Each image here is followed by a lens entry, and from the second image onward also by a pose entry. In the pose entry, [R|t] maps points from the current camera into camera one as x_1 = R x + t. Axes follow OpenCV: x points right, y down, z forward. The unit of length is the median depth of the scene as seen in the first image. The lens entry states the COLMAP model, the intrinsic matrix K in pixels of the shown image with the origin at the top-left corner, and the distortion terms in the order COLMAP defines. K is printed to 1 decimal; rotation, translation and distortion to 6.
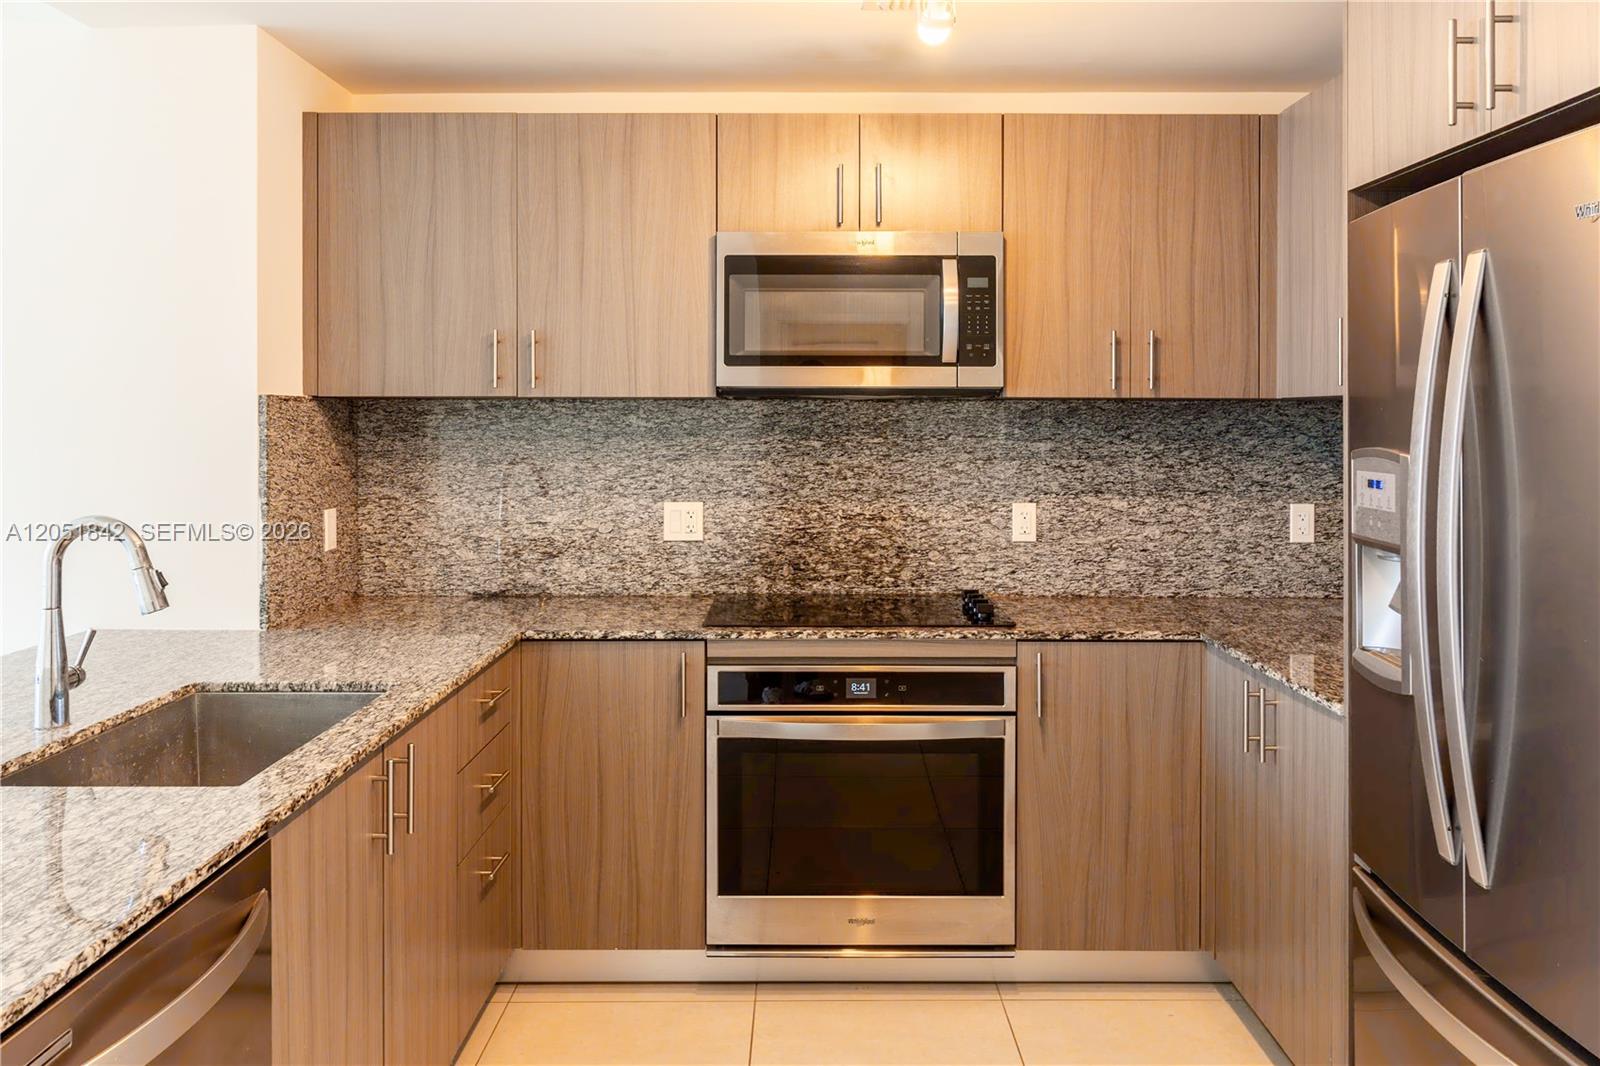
lens RADIAL K [[1294.0, 0, 803.1], [0, 1294.0, 425.6], [0, 0, 1]] dist [-0.000130, 0.013365]
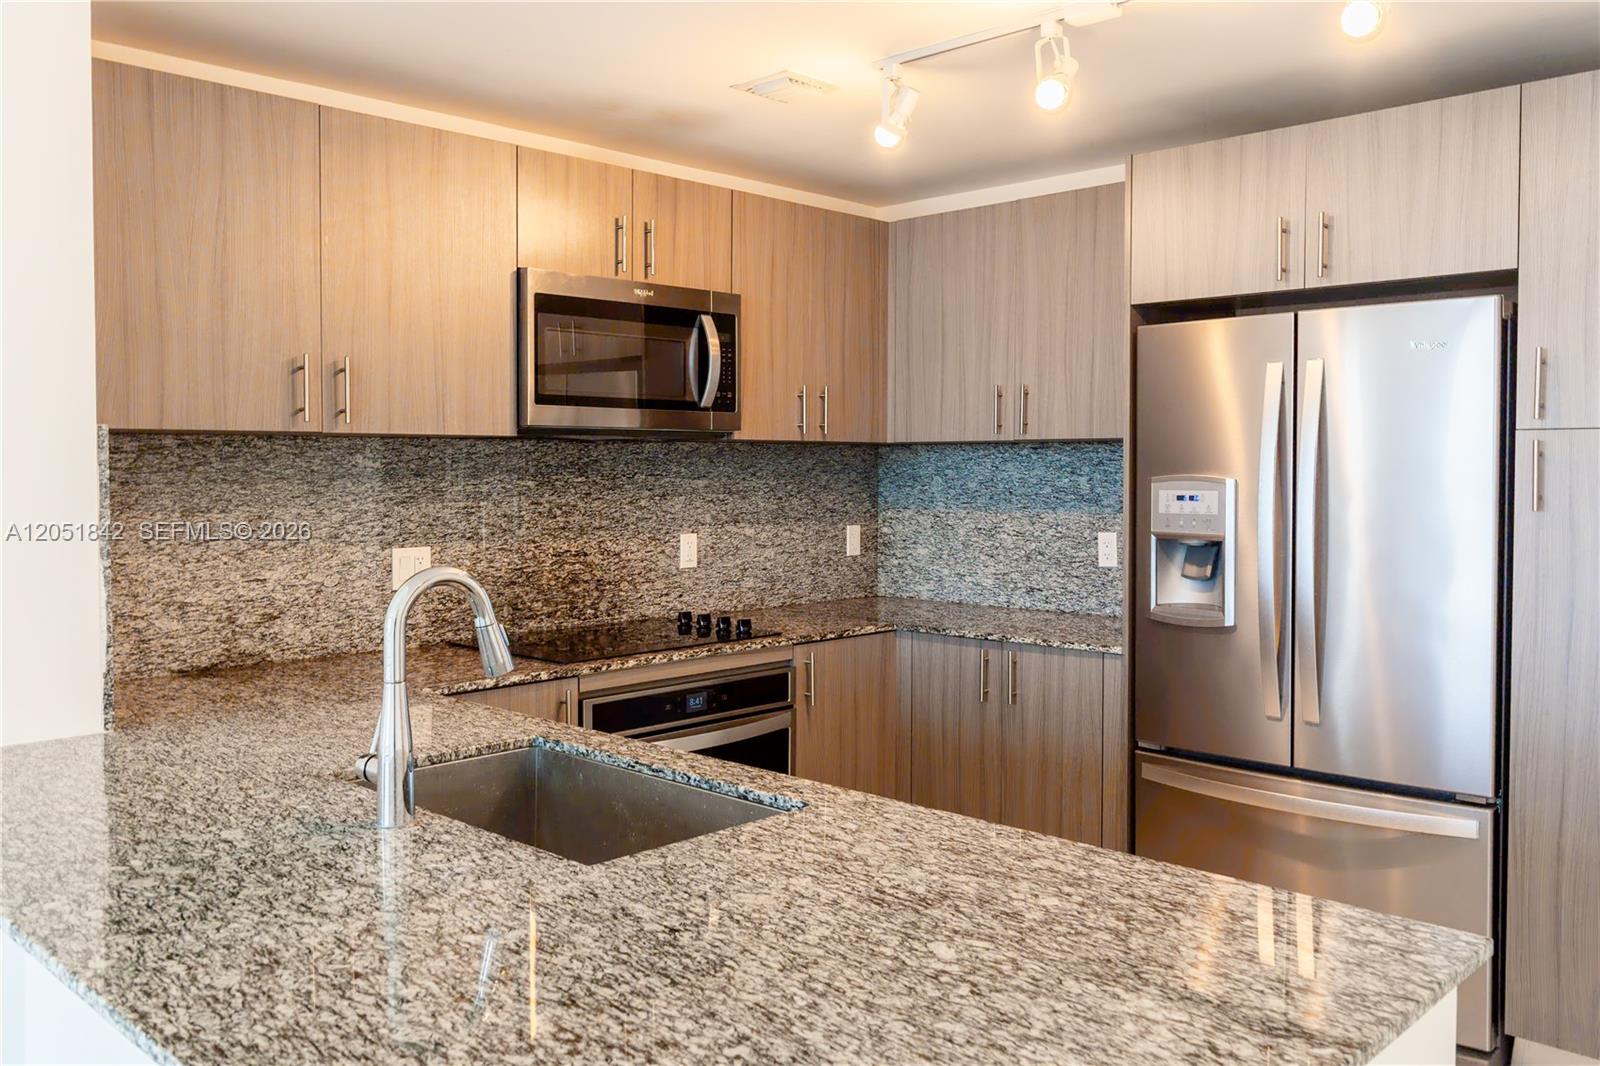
lens RADIAL K [[1294.0, 0, 837.4], [0, 1294.0, 520.6], [0, 0, 1]] dist [-0.000130, 0.013365]
pose [[0.685682, -0.034154, 0.727100, -0.614161], [0.006680, 0.999152, 0.040633, 0.003729], [-0.727871, -0.023004, 0.685328, 0.145697]]
